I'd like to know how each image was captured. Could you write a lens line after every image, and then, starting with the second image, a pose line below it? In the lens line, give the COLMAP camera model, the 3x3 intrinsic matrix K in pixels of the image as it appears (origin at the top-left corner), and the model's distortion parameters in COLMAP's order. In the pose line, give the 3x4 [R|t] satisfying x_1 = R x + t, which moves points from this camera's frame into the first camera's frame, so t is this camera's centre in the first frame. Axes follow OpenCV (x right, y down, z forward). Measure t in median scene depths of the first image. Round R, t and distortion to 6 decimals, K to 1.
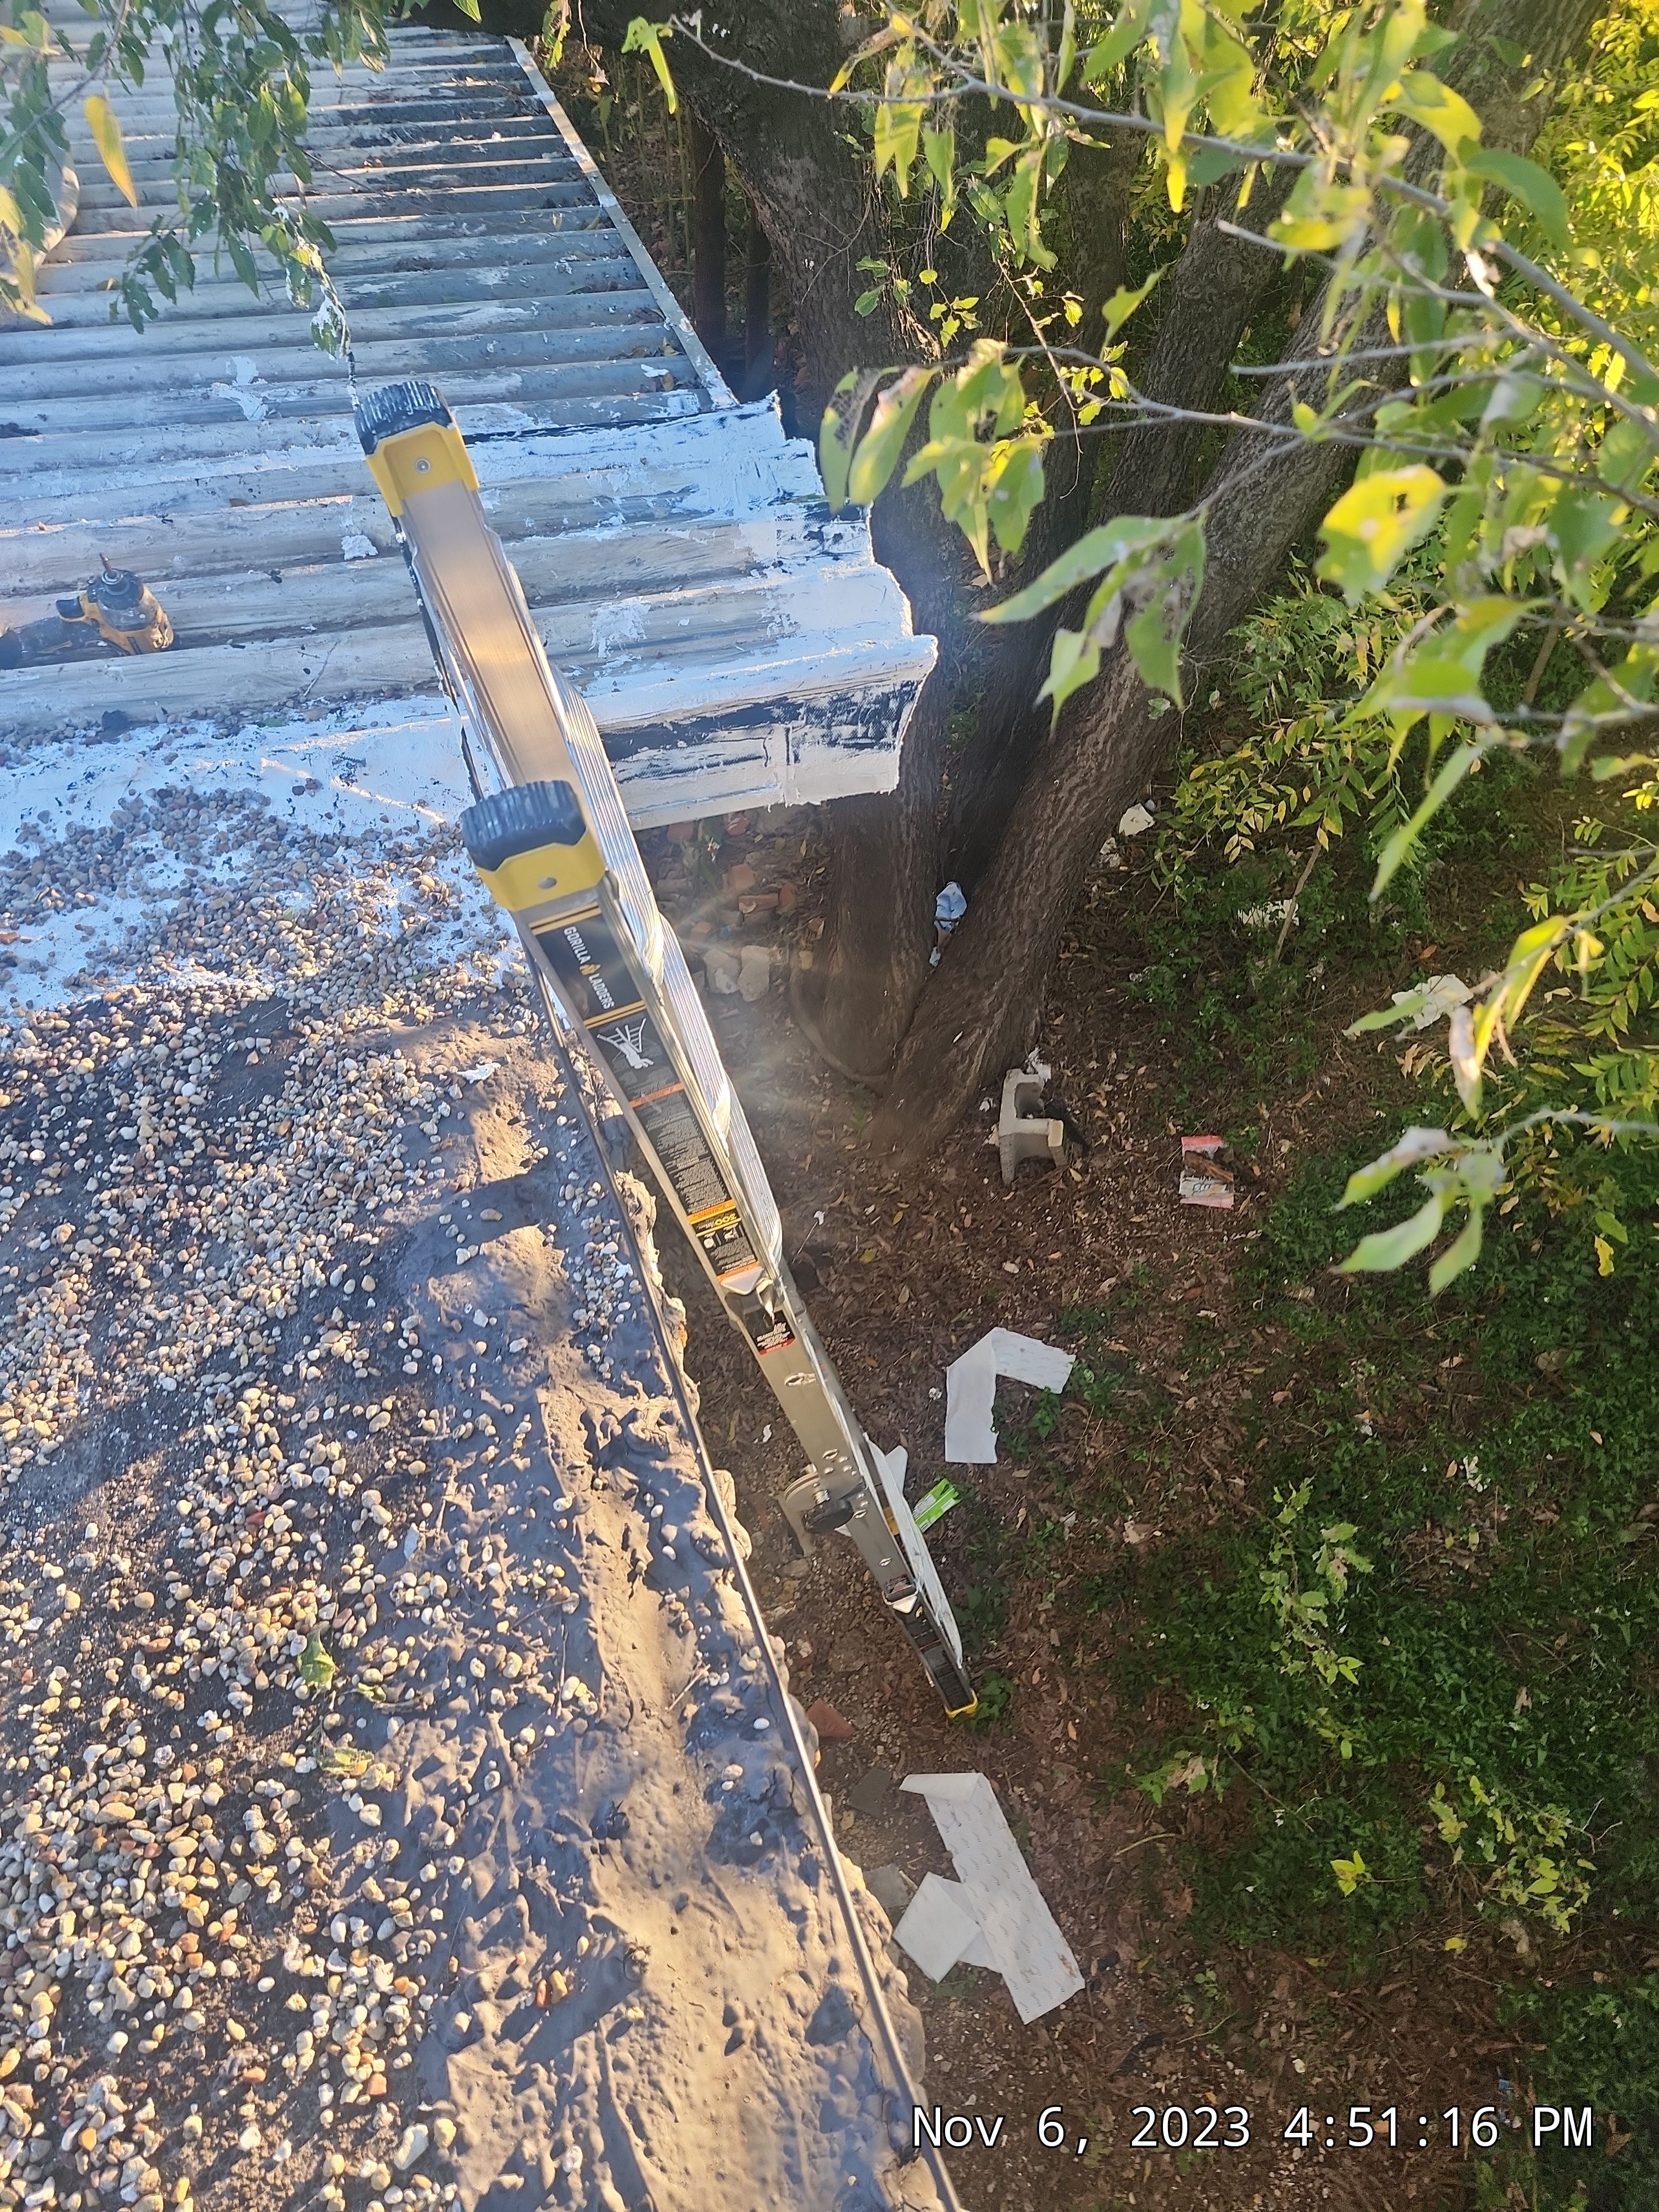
lens RADIAL K [[1546.8, 0, 869.3], [0, 1546.8, 1115.1], [0, 0, 1]] dist [0.070740, -0.064636]
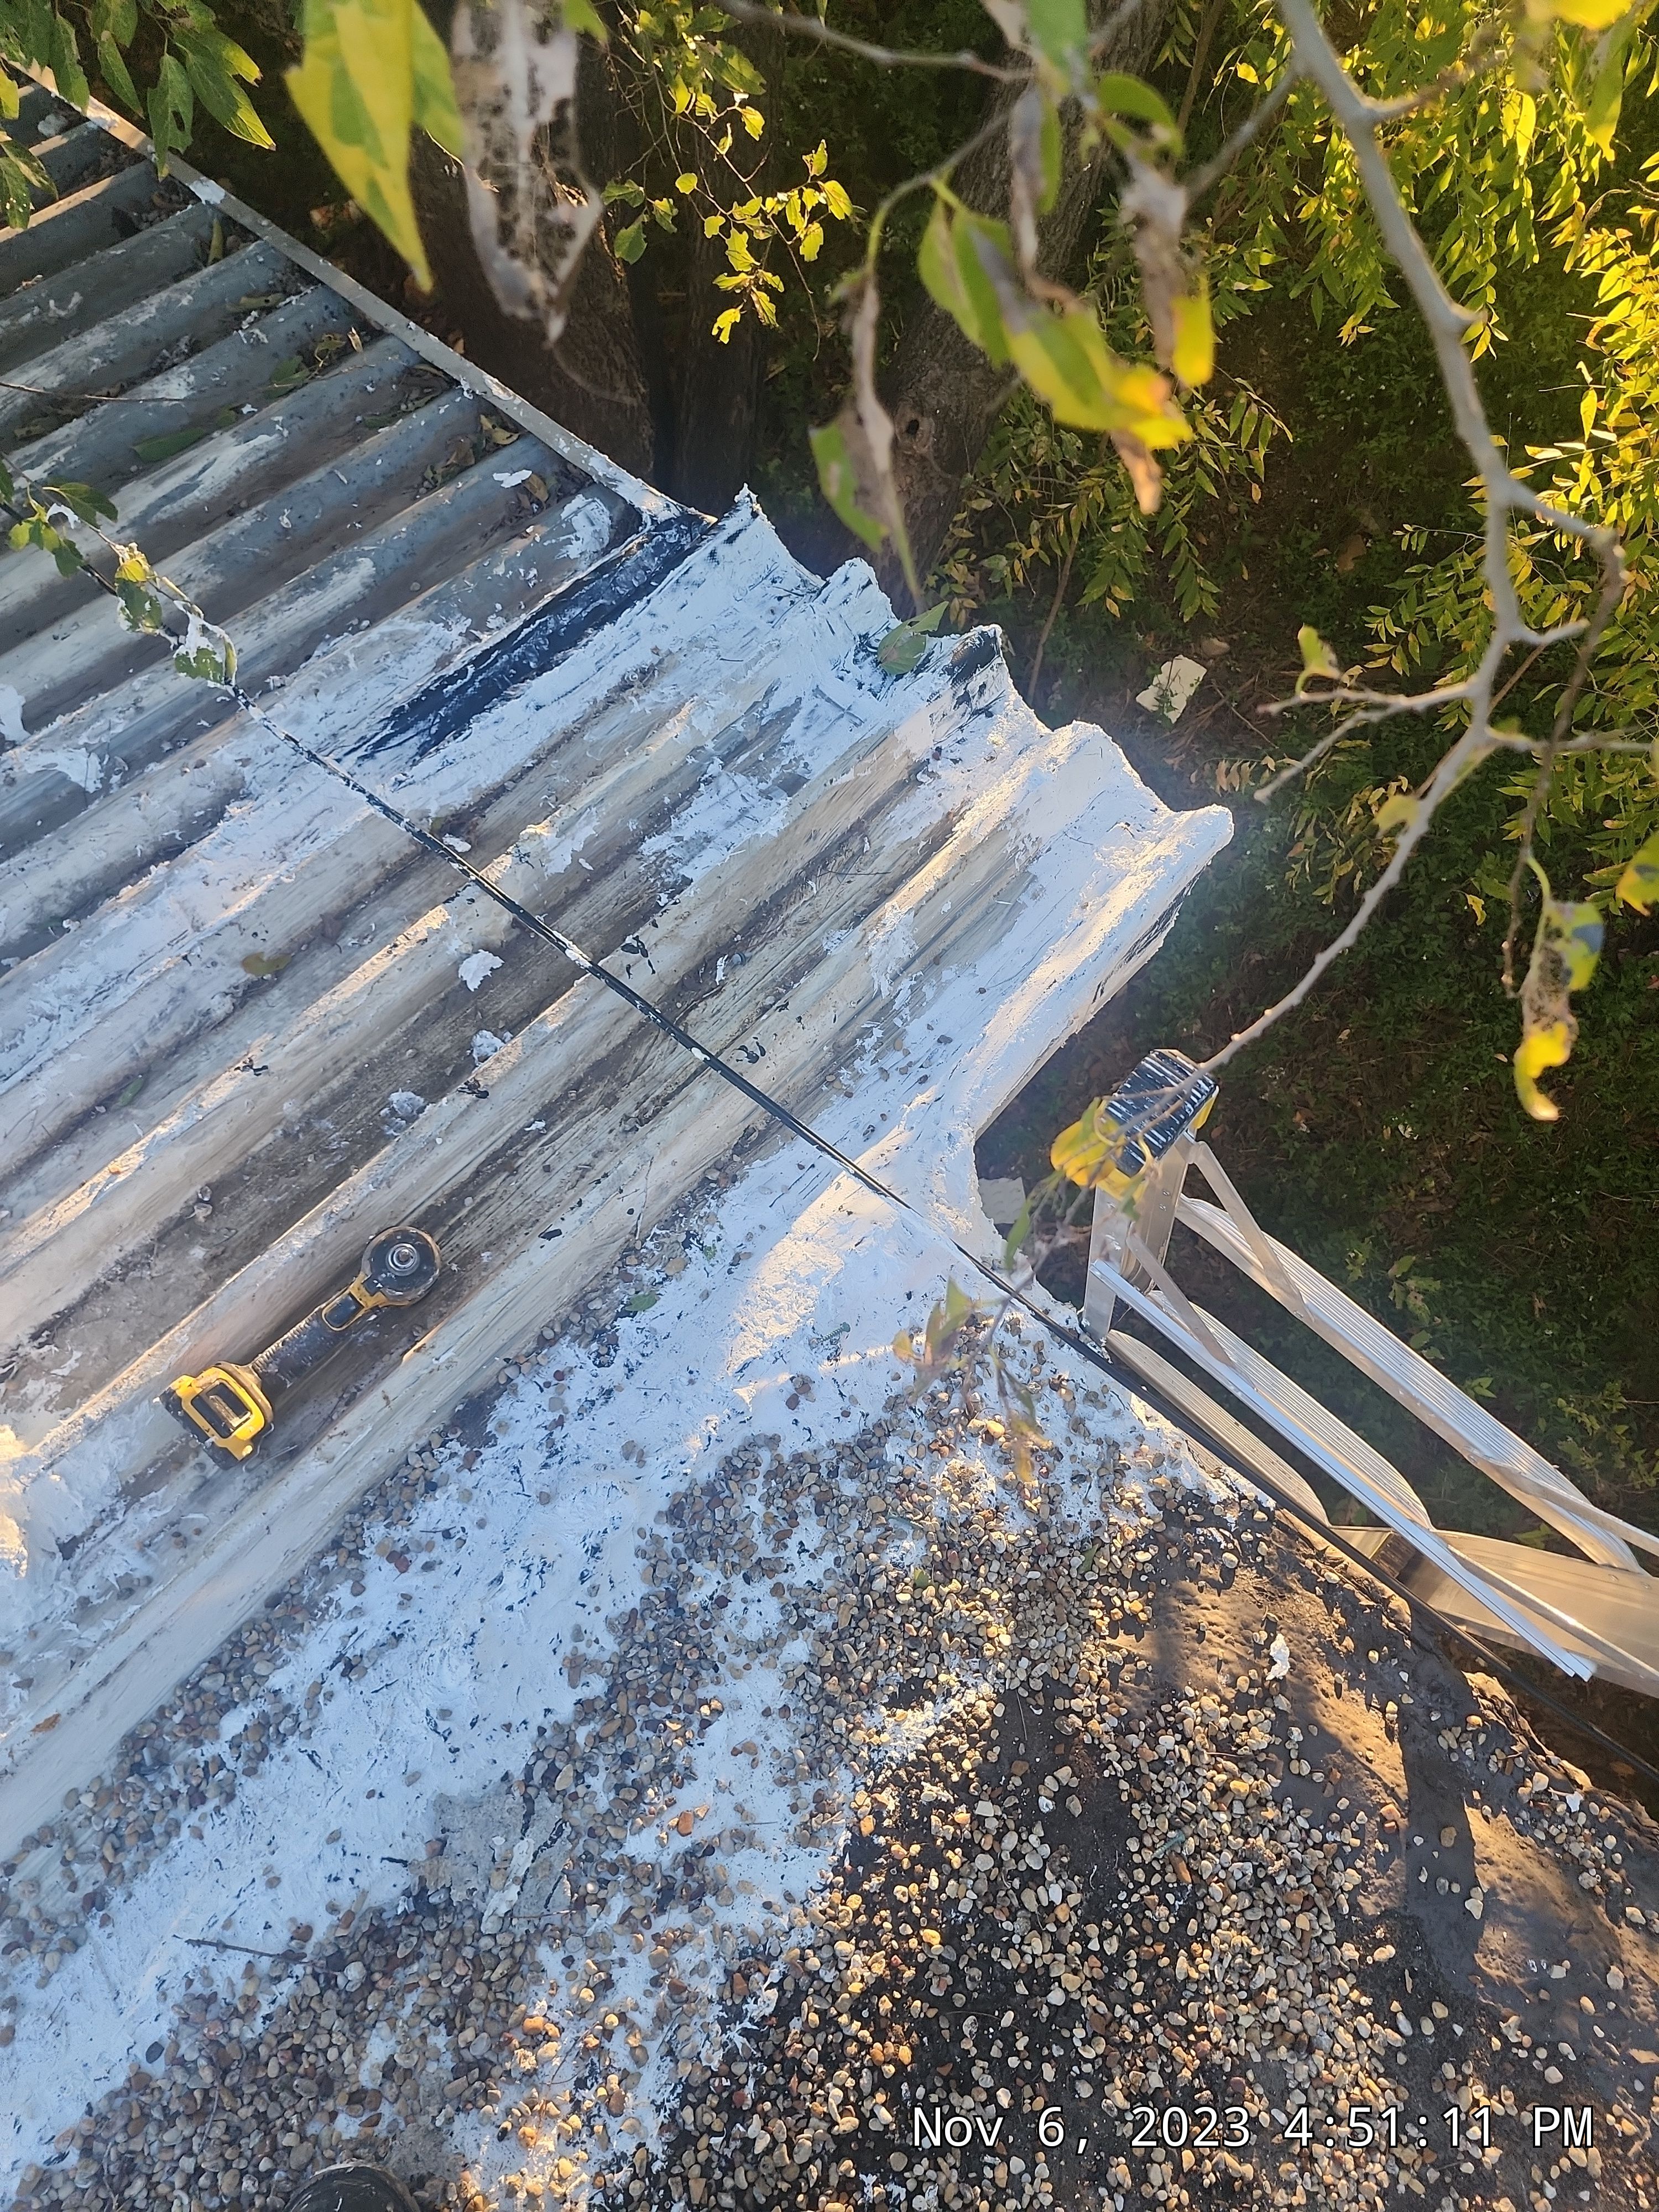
lens RADIAL K [[1546.8, 0, 869.3], [0, 1546.8, 1115.1], [0, 0, 1]] dist [0.070740, -0.064636]
pose [[0.862239, -0.441506, 0.248224, -0.498929], [0.364141, 0.880990, 0.302089, -0.597990], [-0.352057, -0.170084, 0.920395, 0.328726]]
